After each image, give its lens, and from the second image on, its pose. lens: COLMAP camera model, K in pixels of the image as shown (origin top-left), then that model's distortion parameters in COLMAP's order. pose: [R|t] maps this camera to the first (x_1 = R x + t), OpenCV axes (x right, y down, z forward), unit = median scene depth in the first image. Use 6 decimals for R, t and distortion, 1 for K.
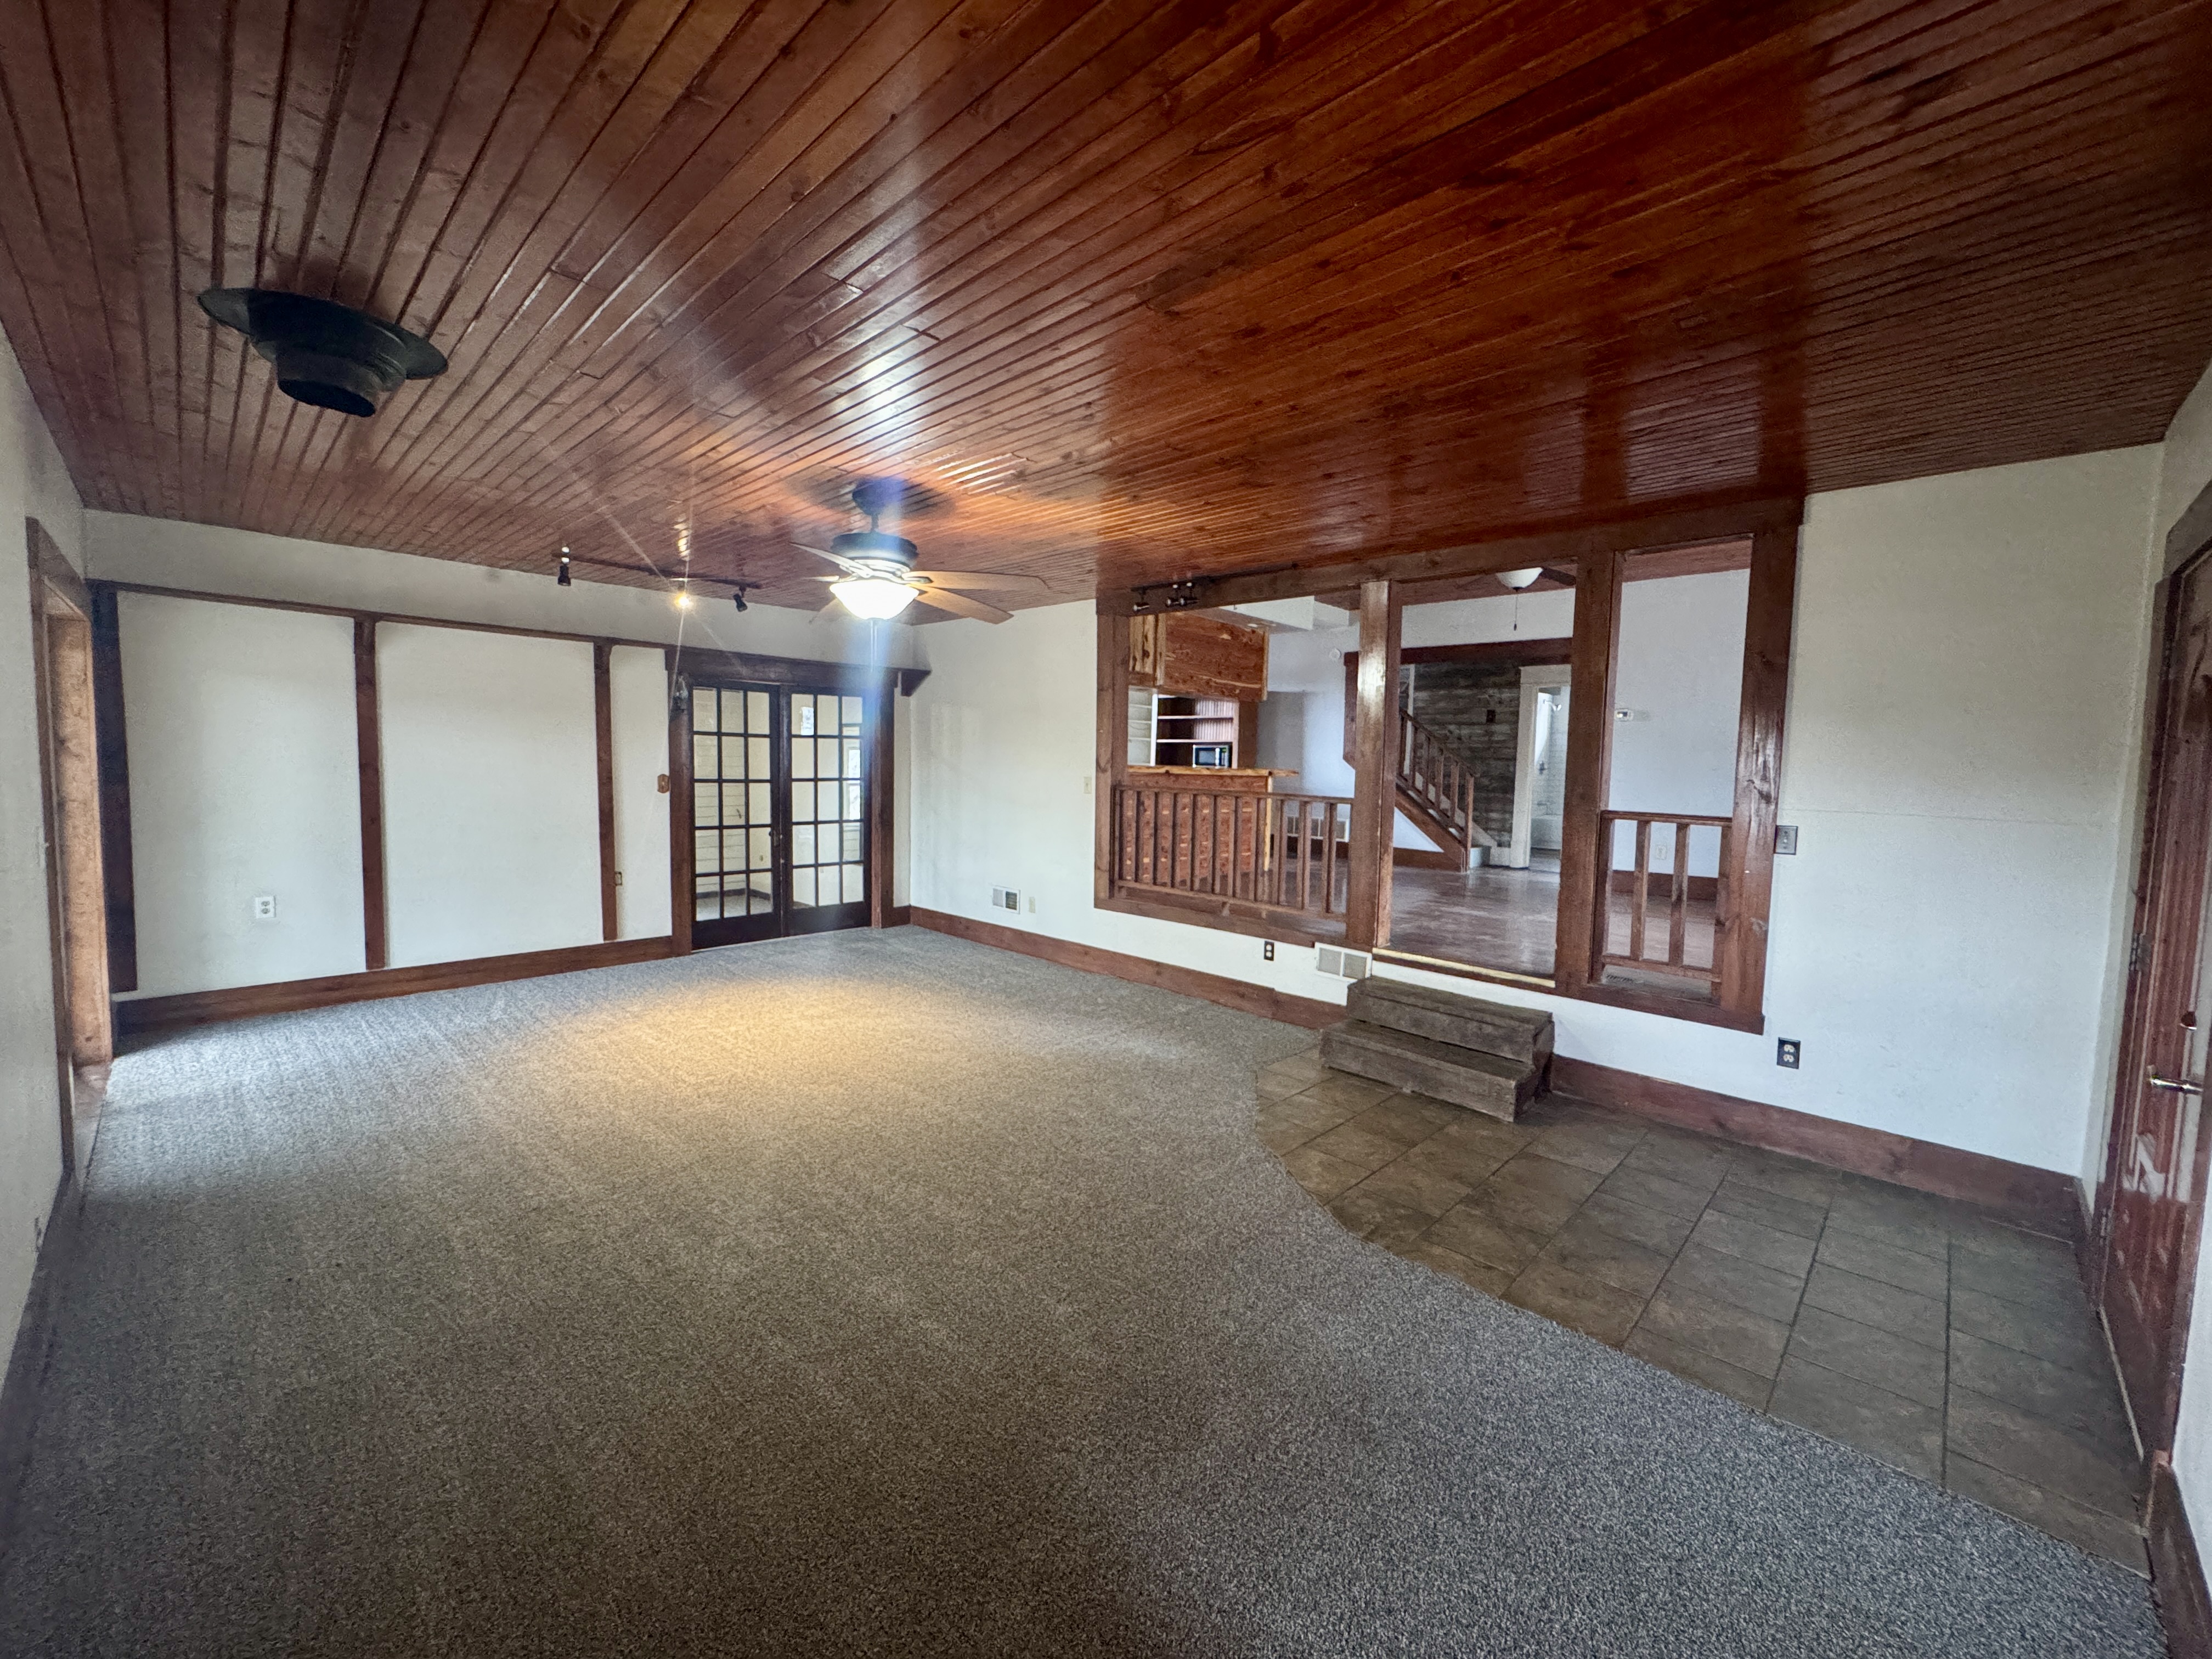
lens RADIAL K [[883.9, 0, 1095.5], [0, 883.9, 826.5], [0, 0, 1]] dist [-0.000756, -0.000004]
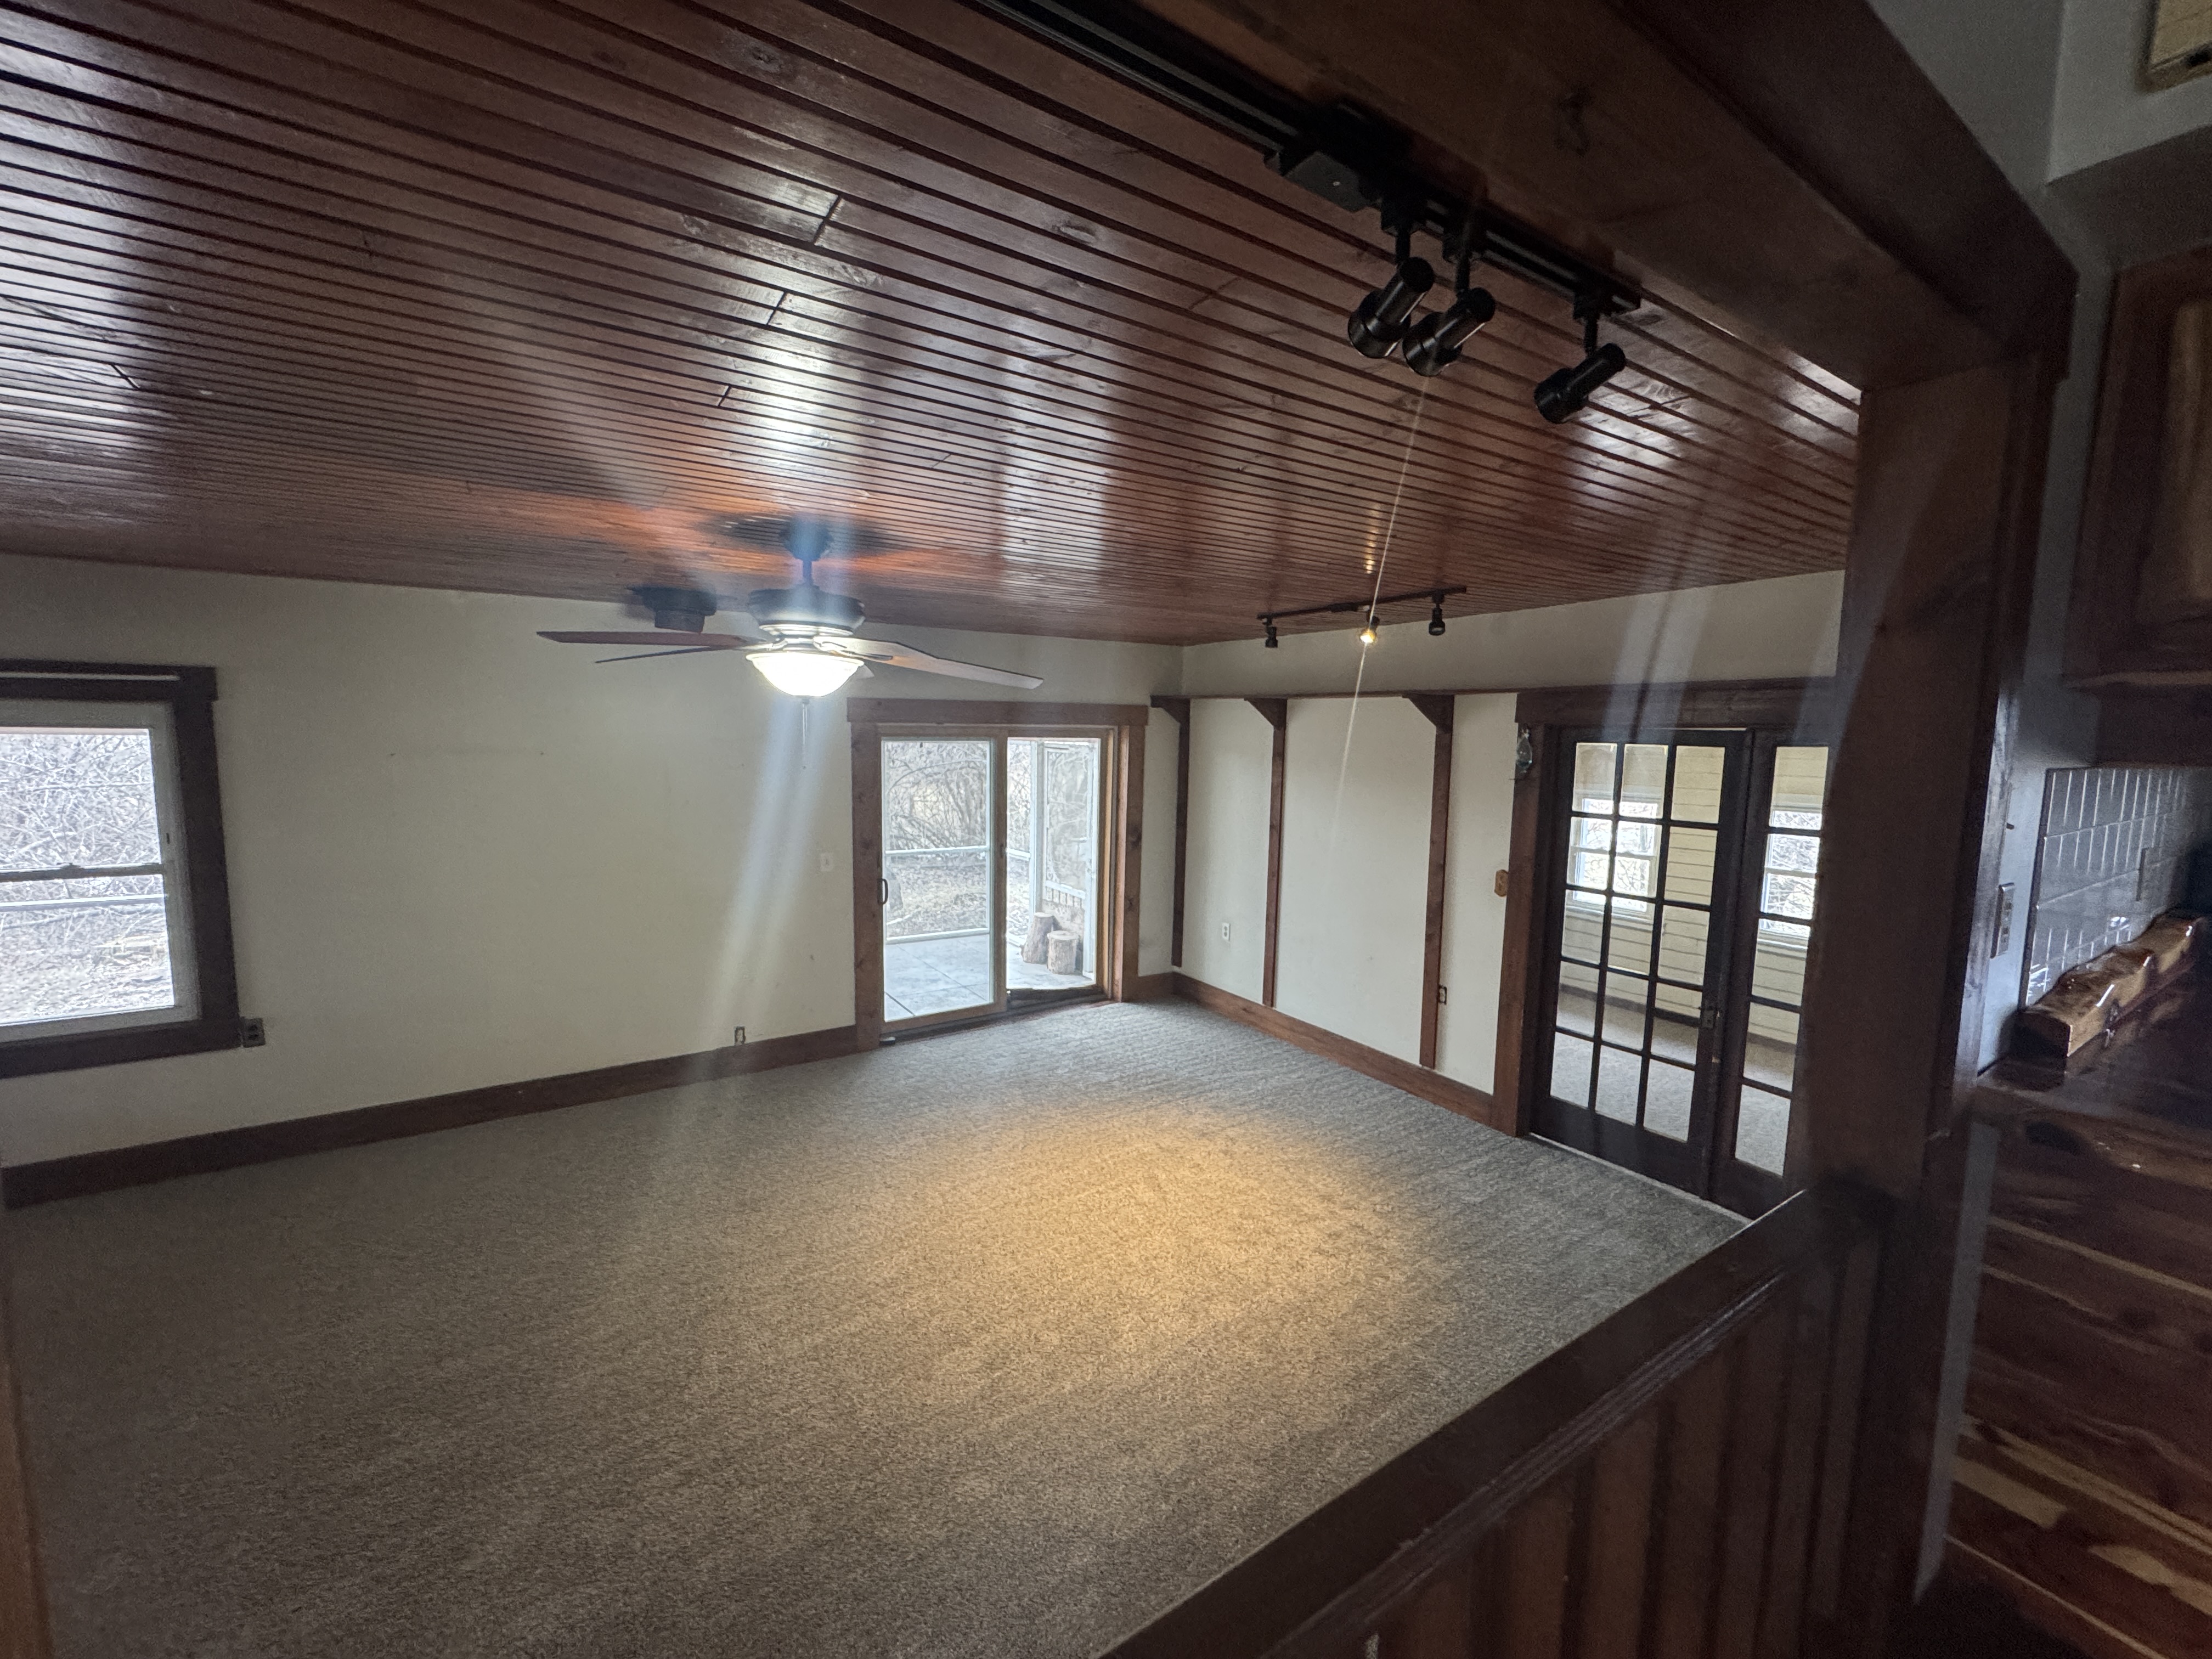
lens RADIAL K [[883.9, 0, 1109.0], [0, 883.9, 824.0], [0, 0, 1]] dist [-0.000756, -0.000004]
pose [[-0.223026, 0.074989, -0.971924, 0.306428], [-0.093343, 0.990812, 0.097866, -0.155921], [0.970333, 0.112549, -0.213977, 0.971412]]
